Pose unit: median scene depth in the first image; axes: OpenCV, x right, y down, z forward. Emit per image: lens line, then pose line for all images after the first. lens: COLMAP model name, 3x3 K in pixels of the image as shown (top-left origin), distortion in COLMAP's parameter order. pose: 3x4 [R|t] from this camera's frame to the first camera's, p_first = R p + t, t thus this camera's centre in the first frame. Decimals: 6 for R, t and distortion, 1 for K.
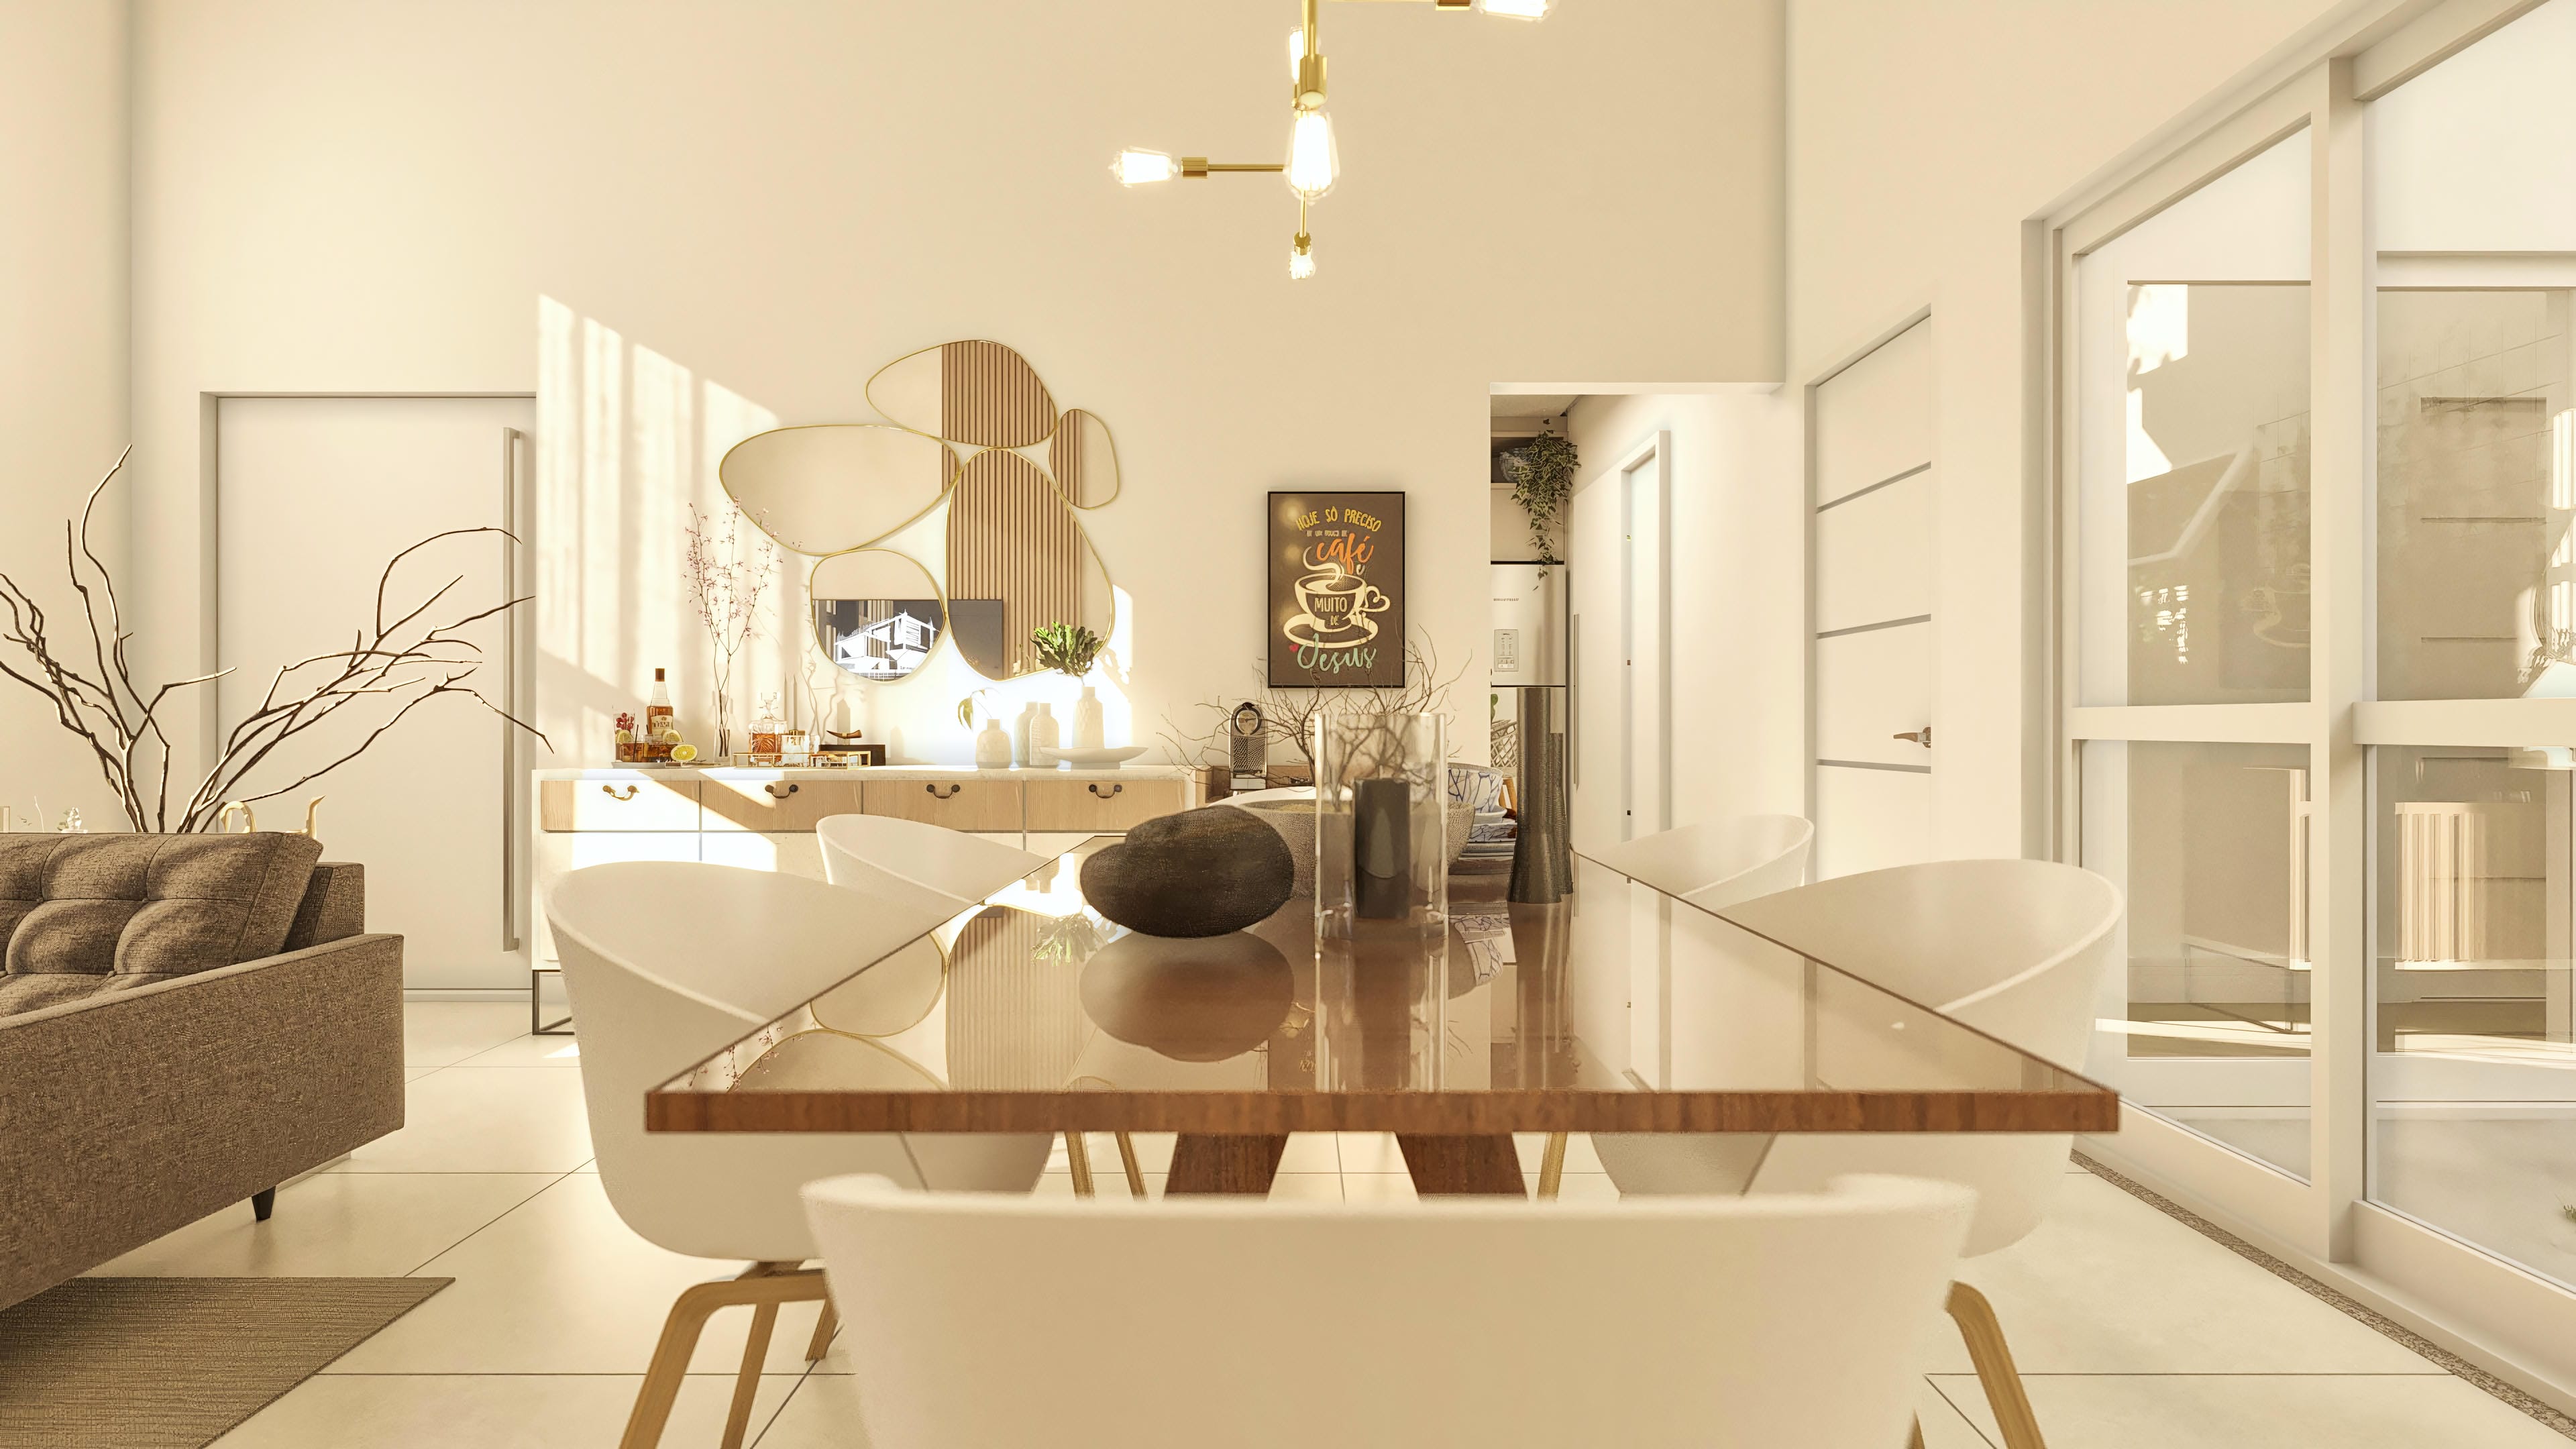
lens RADIAL K [[1236.1, 0, 1289.4], [0, 1236.1, 717.7], [0, 0, 1]] dist [-0.003627, 0.000063]
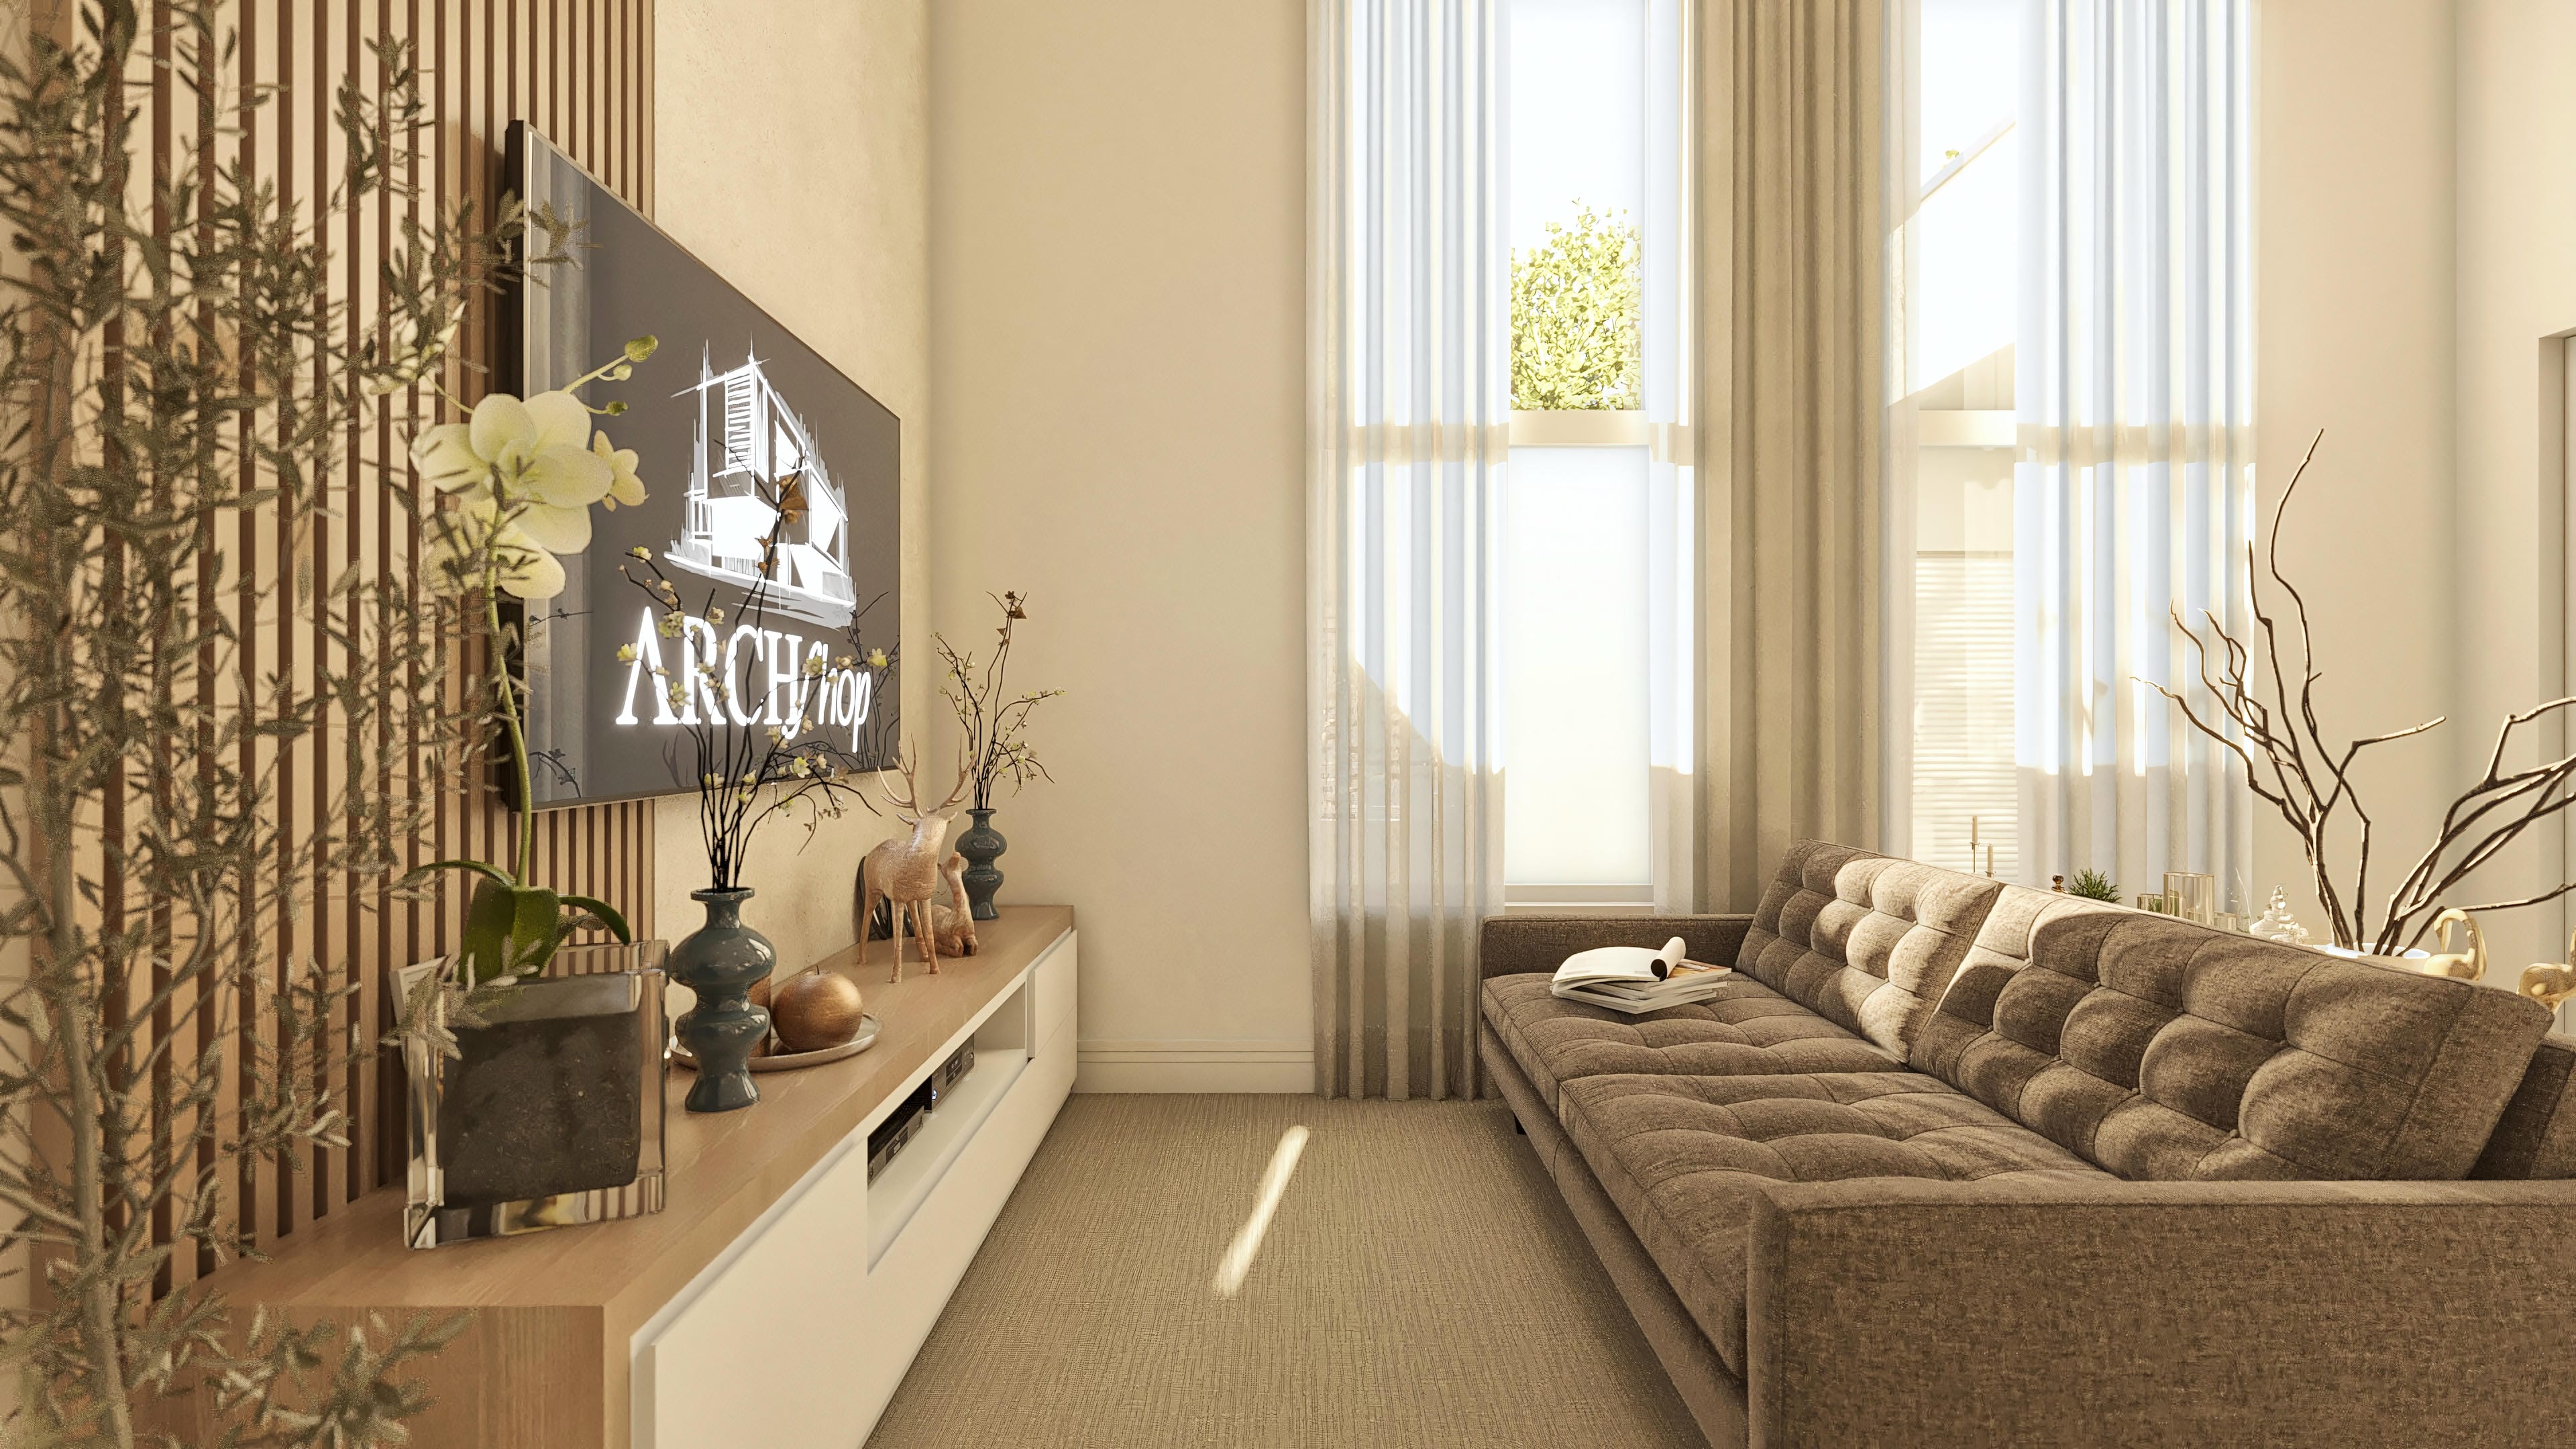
lens RADIAL K [[1236.1, 0, 1287.6], [0, 1236.1, 725.8], [0, 0, 1]] dist [-0.003627, 0.000063]
pose [[-0.006740, -0.000300, -0.999977, -0.184202], [0.006017, 0.999982, -0.000340, -0.044346], [0.999959, -0.006019, -0.006739, 0.404398]]
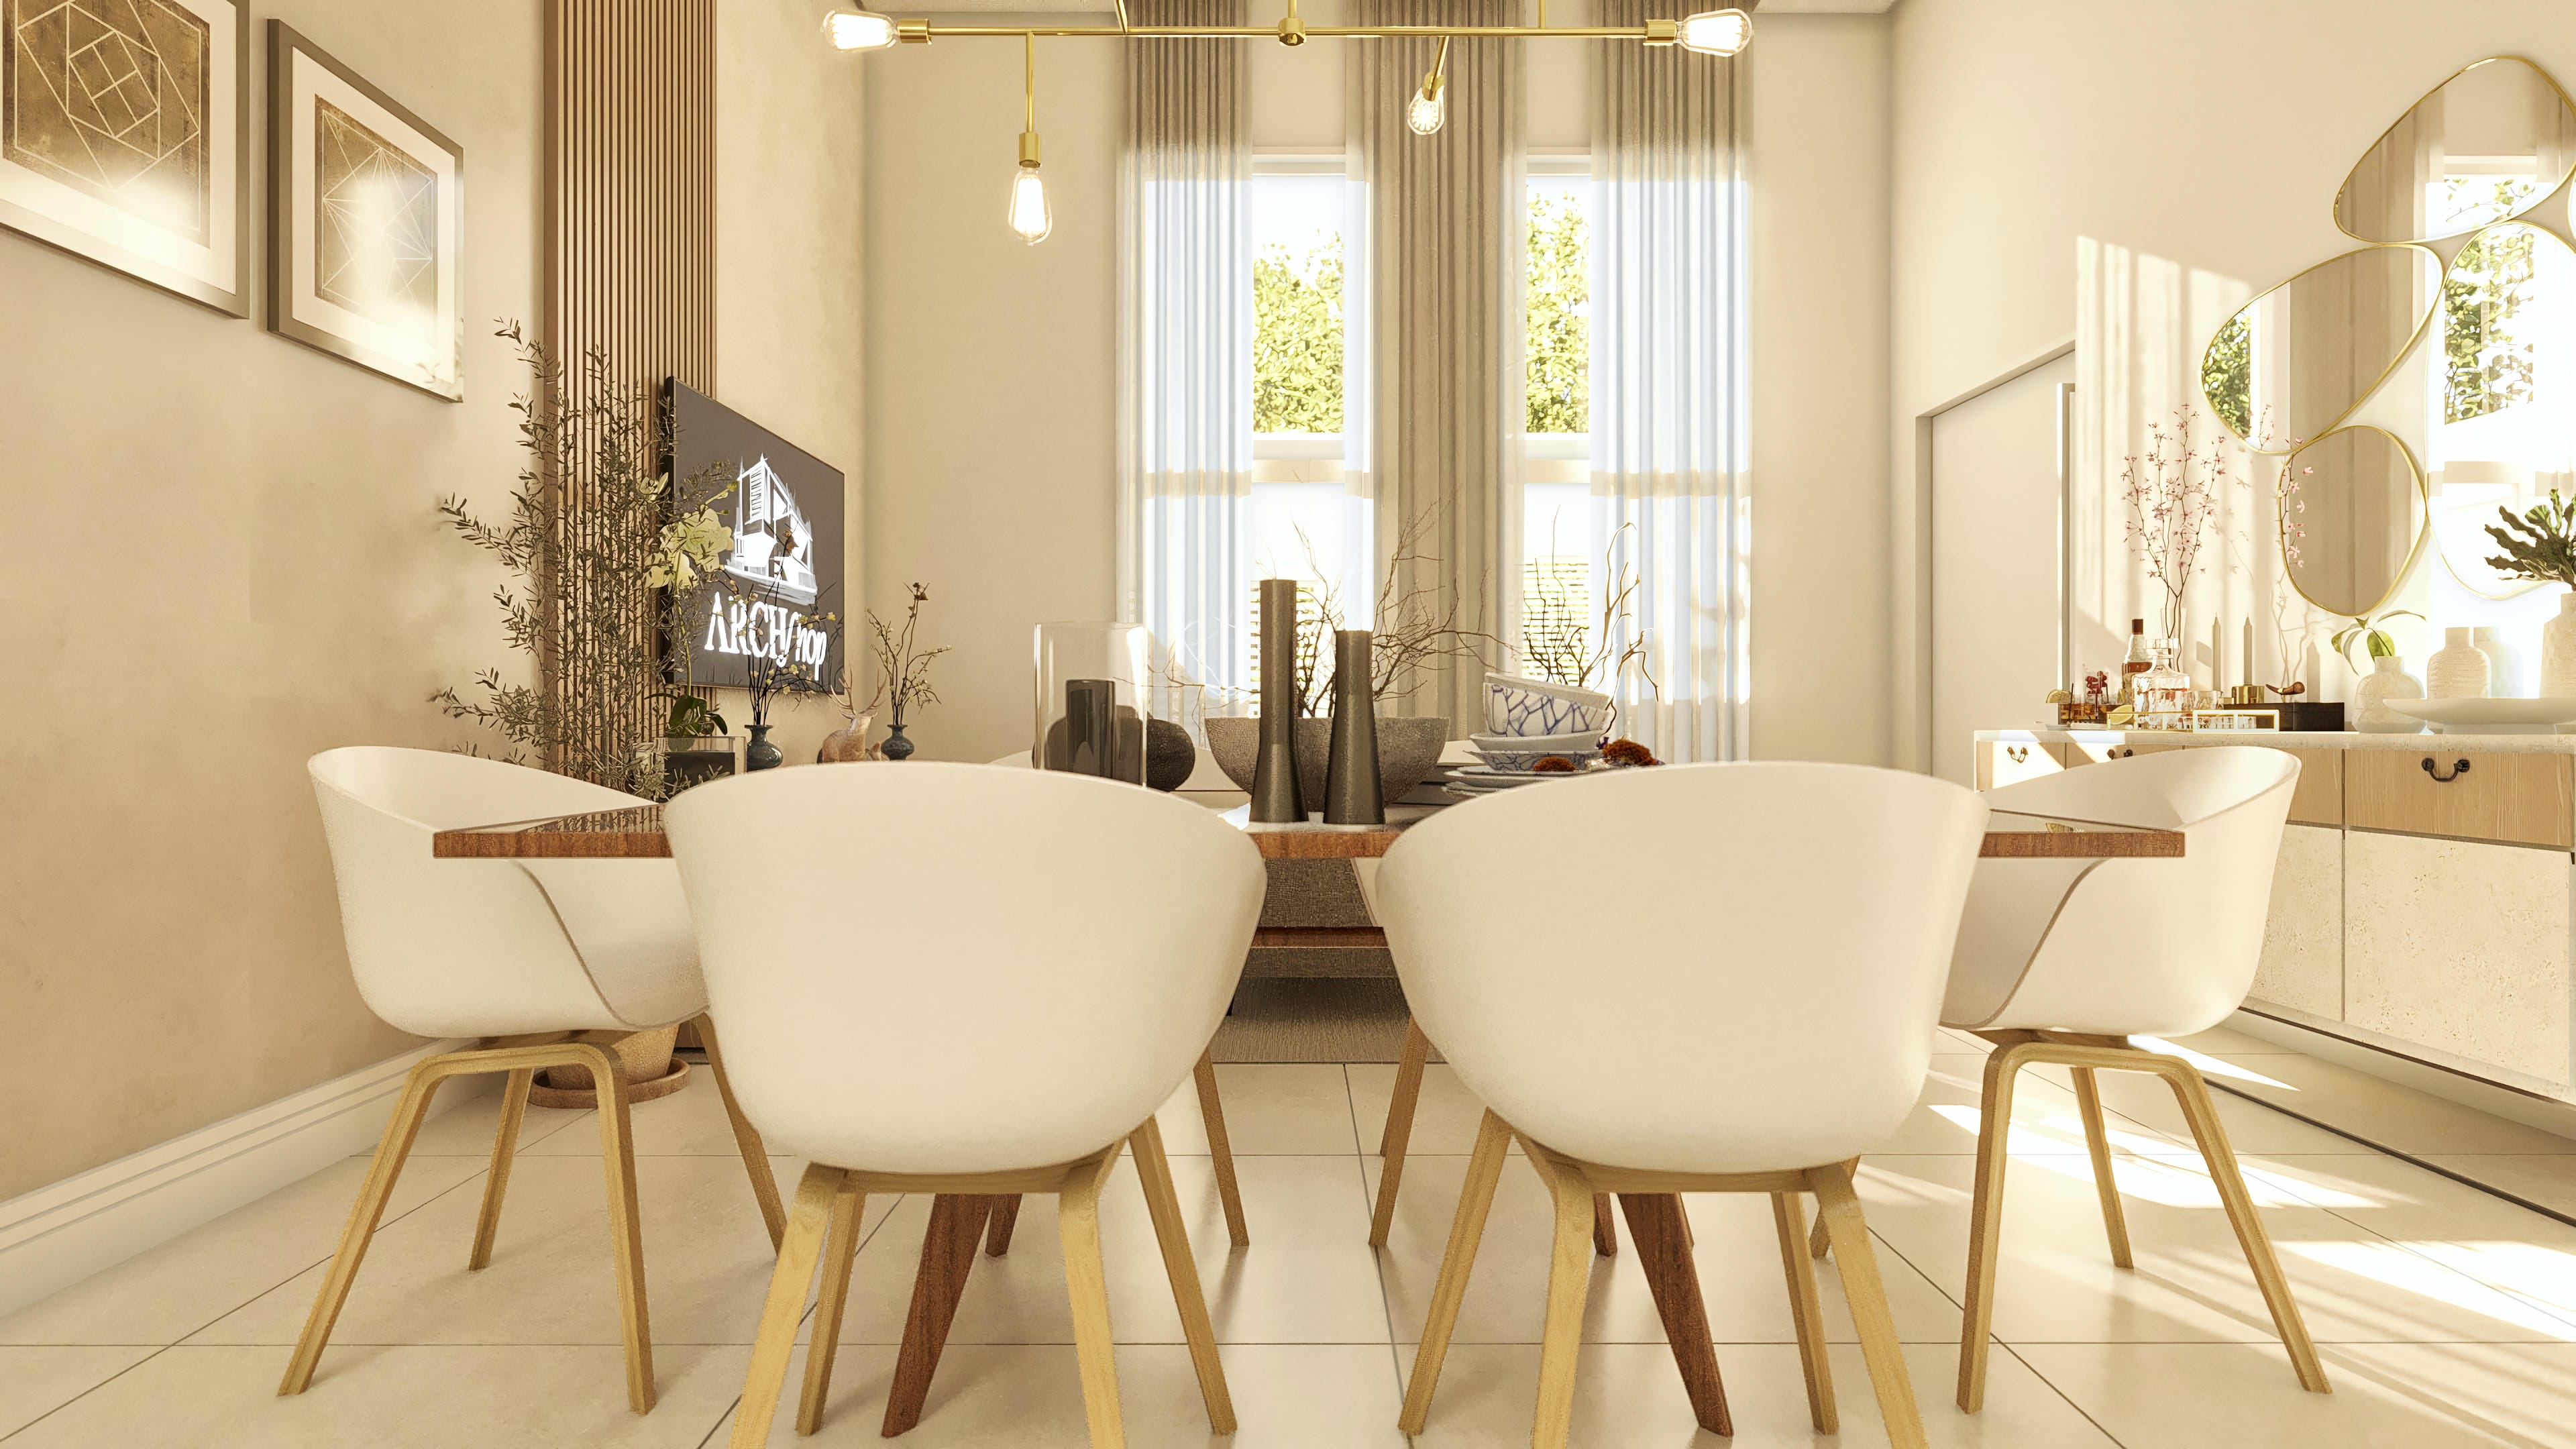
lens RADIAL K [[1381.7, 0, 1287.2], [0, 1381.7, 724.4], [0, 0, 1]] dist [0.002864, 0.000274]
pose [[-0.005155, -0.000077, -0.999987, 0.892507], [0.005590, 0.999984, -0.000106, 0.059178], [0.999971, -0.005591, -0.005154, 0.761925]]
